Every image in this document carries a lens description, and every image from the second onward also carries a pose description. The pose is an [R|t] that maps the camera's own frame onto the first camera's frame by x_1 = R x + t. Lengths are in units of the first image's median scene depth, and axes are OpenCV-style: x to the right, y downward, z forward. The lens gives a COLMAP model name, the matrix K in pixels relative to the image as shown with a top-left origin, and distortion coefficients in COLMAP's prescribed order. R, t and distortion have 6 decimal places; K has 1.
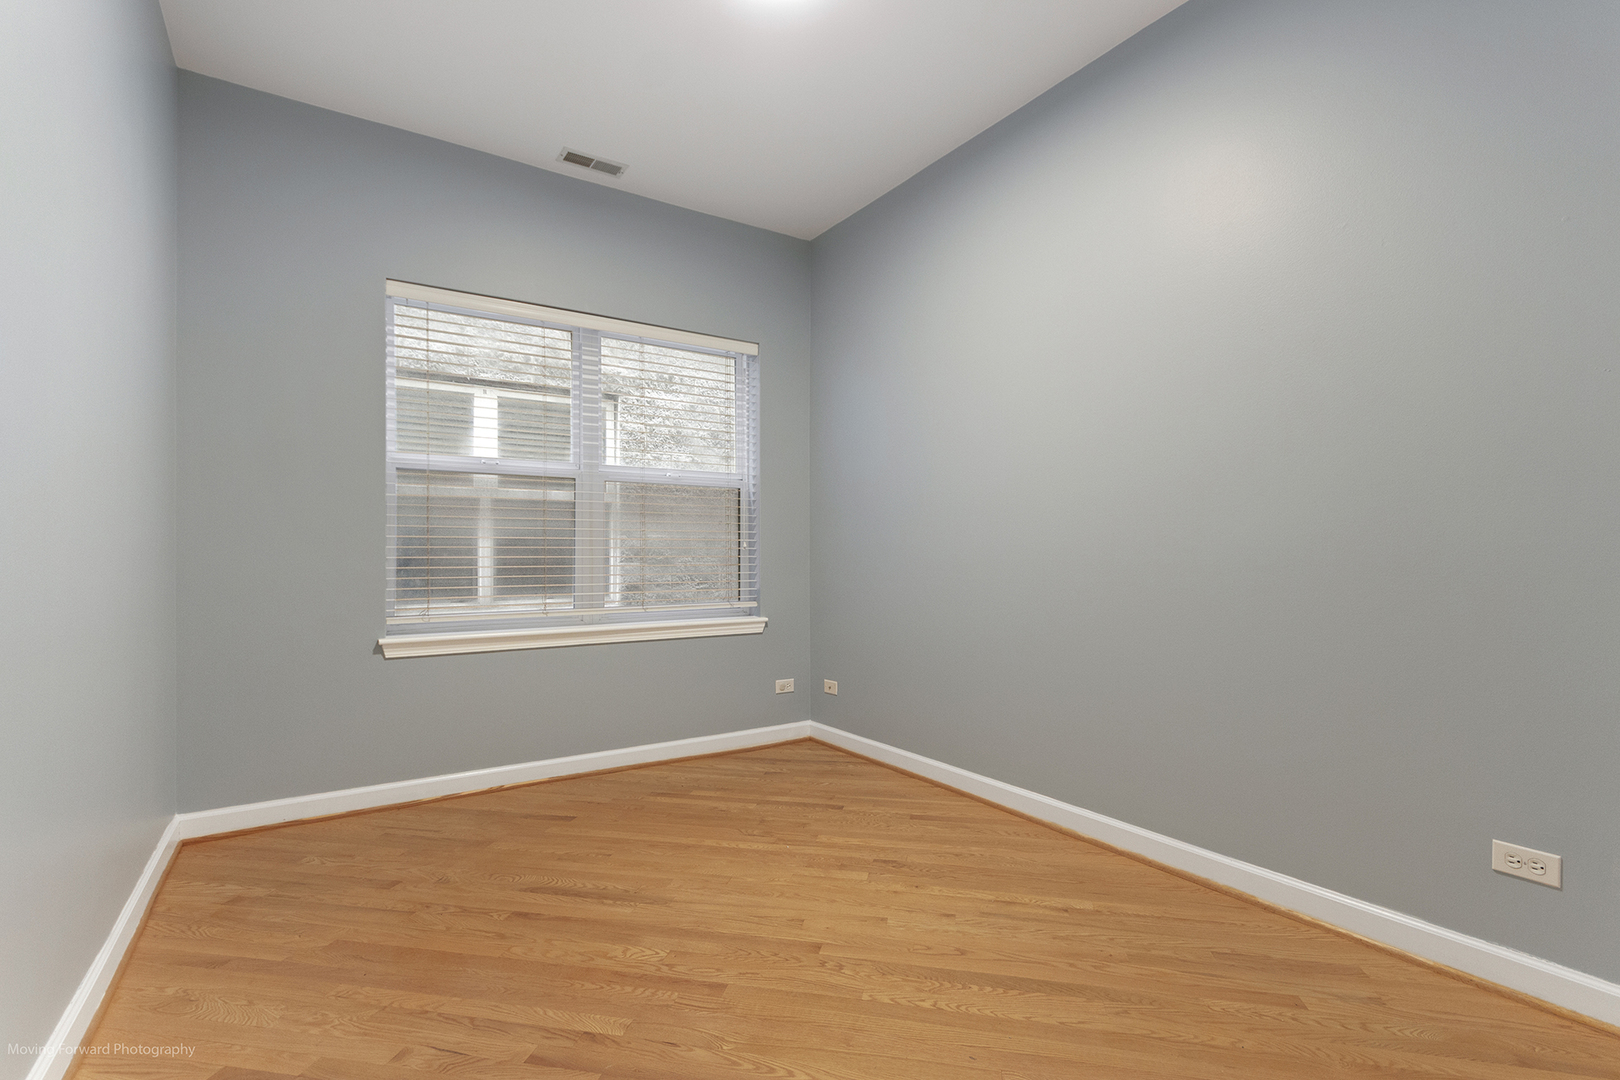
lens RADIAL K [[758.4, 0, 801.9], [0, 758.4, 542.0], [0, 0, 1]] dist [0.001590, 0.000254]
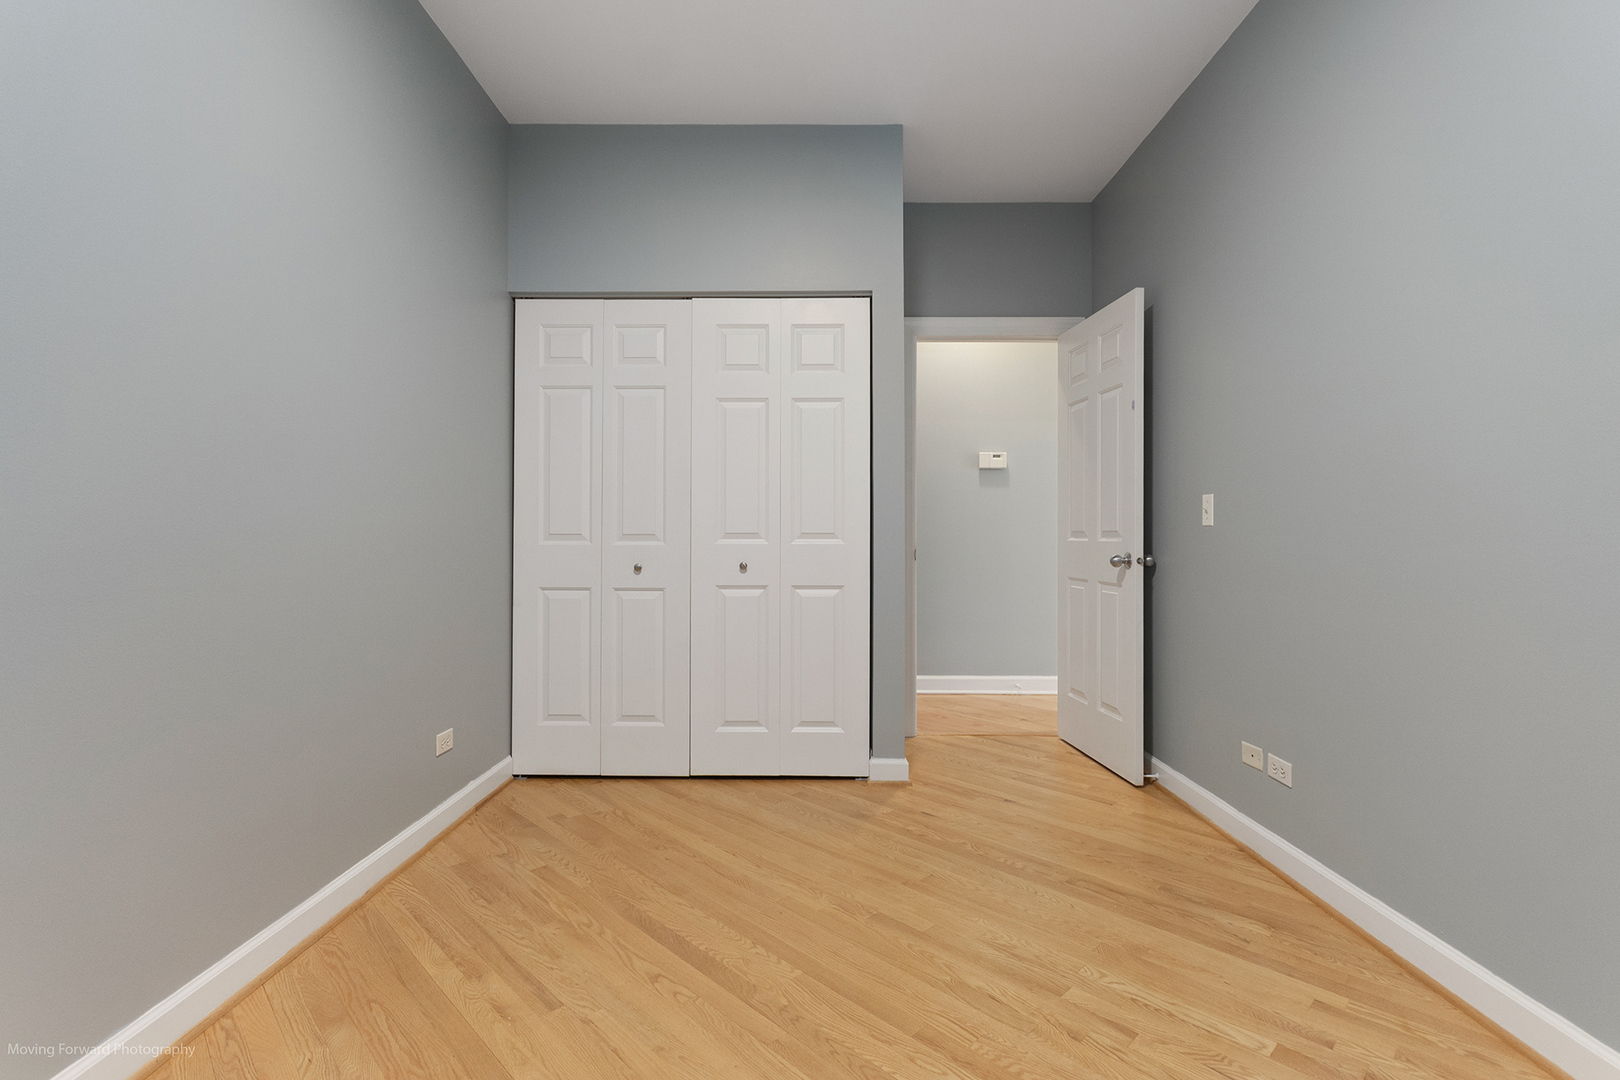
lens RADIAL K [[758.4, 0, 801.9], [0, 758.4, 542.0], [0, 0, 1]] dist [0.001590, 0.000254]
pose [[-0.833119, 0.000897, 0.553093, -0.467201], [-0.007938, 0.999876, -0.013578, 0.031854], [-0.553037, -0.015702, -0.833009, 1.780820]]
